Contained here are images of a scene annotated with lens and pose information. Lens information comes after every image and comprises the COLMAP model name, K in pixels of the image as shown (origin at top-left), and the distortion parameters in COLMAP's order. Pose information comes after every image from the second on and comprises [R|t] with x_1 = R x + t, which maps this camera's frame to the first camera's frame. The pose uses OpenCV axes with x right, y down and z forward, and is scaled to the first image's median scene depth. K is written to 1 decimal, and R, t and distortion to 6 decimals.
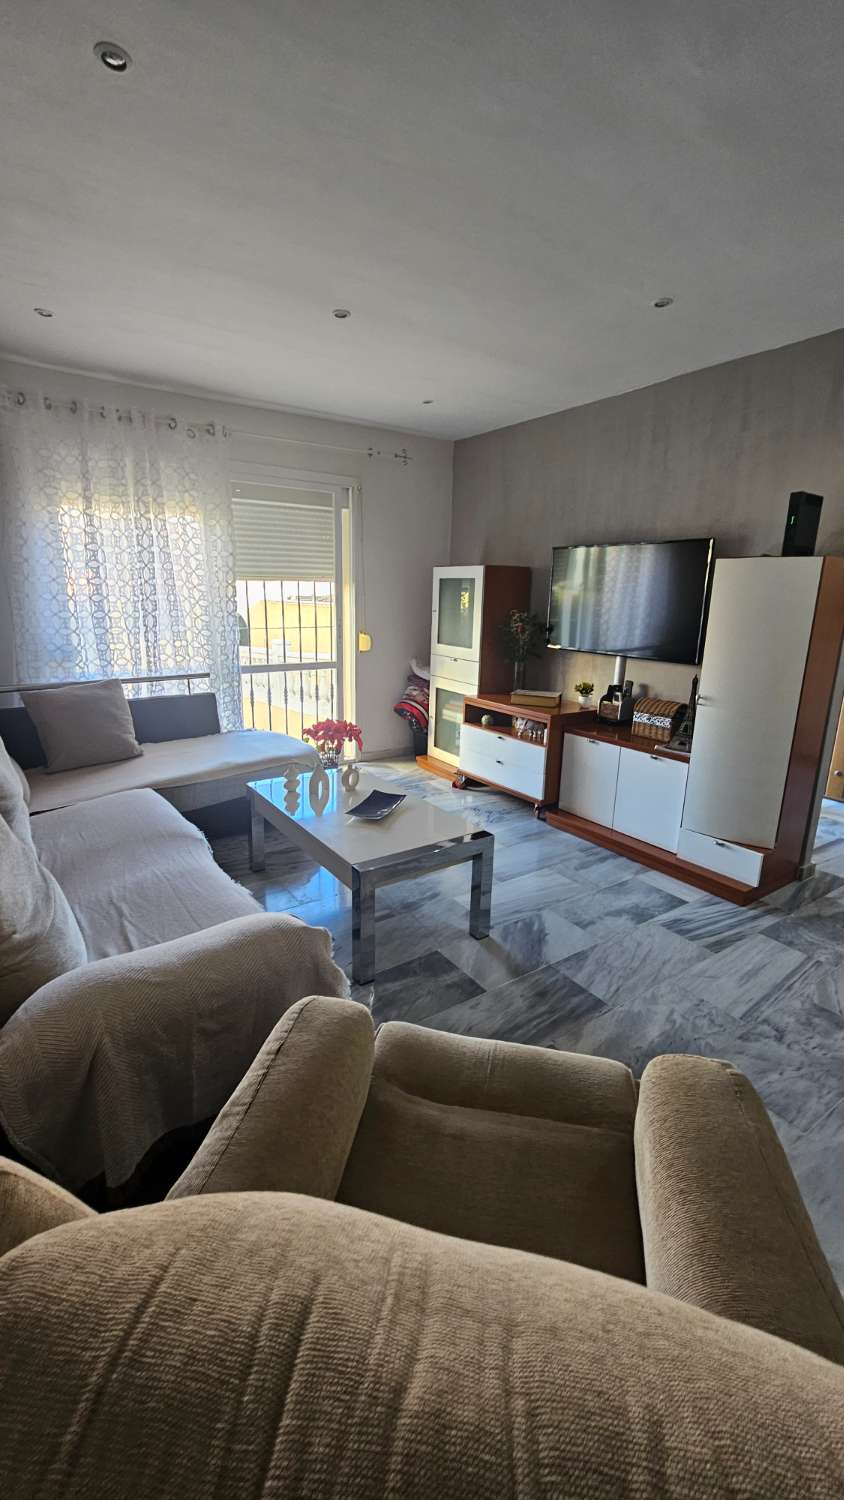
lens RADIAL K [[619.1, 0, 417.4], [0, 619.1, 747.1], [0, 0, 1]] dist [0.002242, -0.000093]
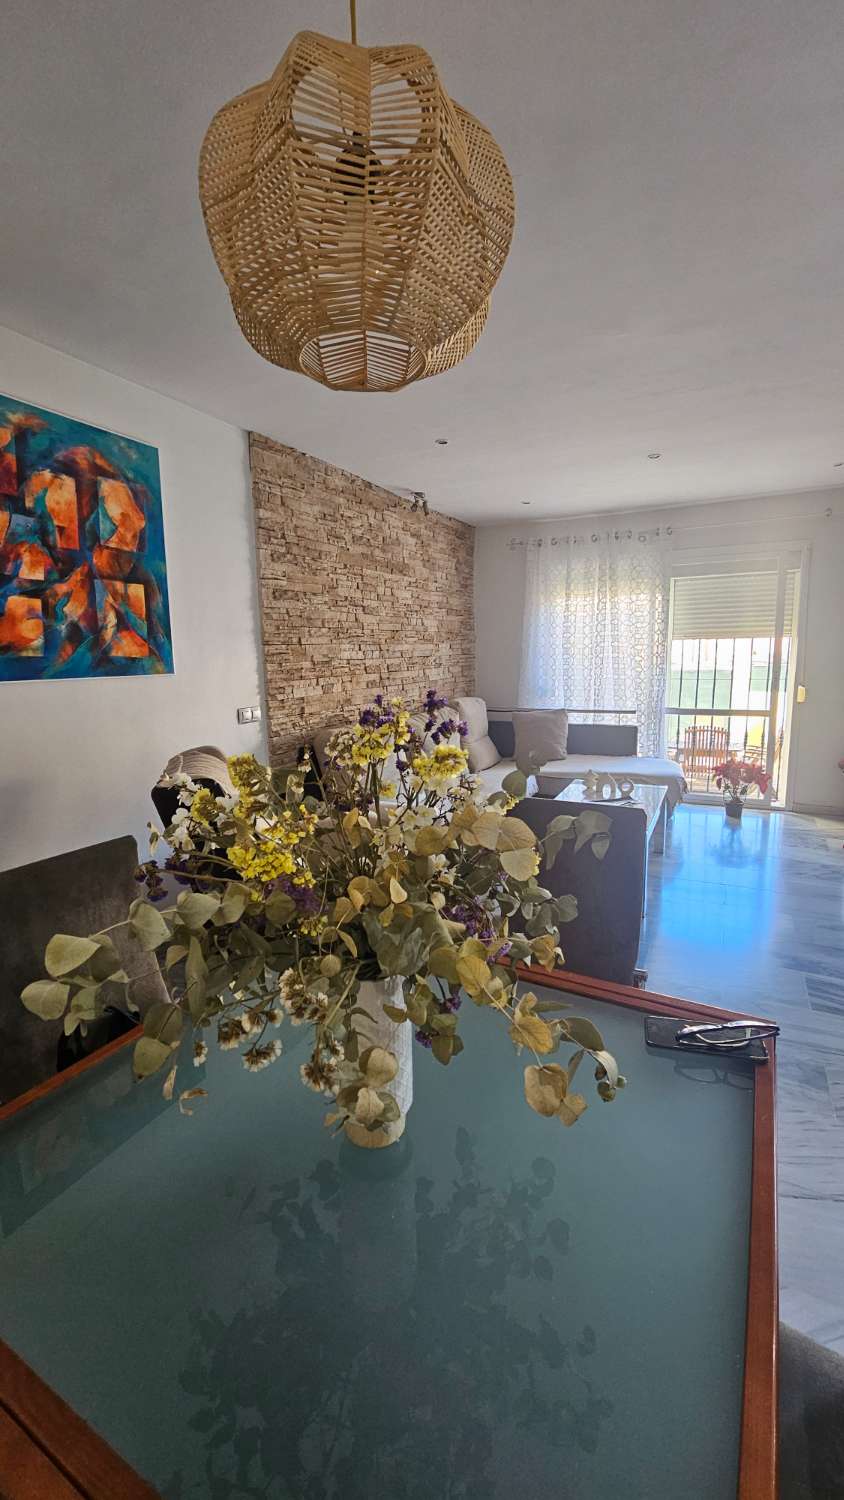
lens RADIAL K [[619.1, 0, 425.1], [0, 619.1, 744.6], [0, 0, 1]] dist [0.002242, -0.000093]
pose [[0.489581, 0.103523, -0.865790, 0.618280], [-0.185515, 0.982561, 0.012581, 0.018976], [0.851994, 0.154458, 0.500249, -0.033670]]
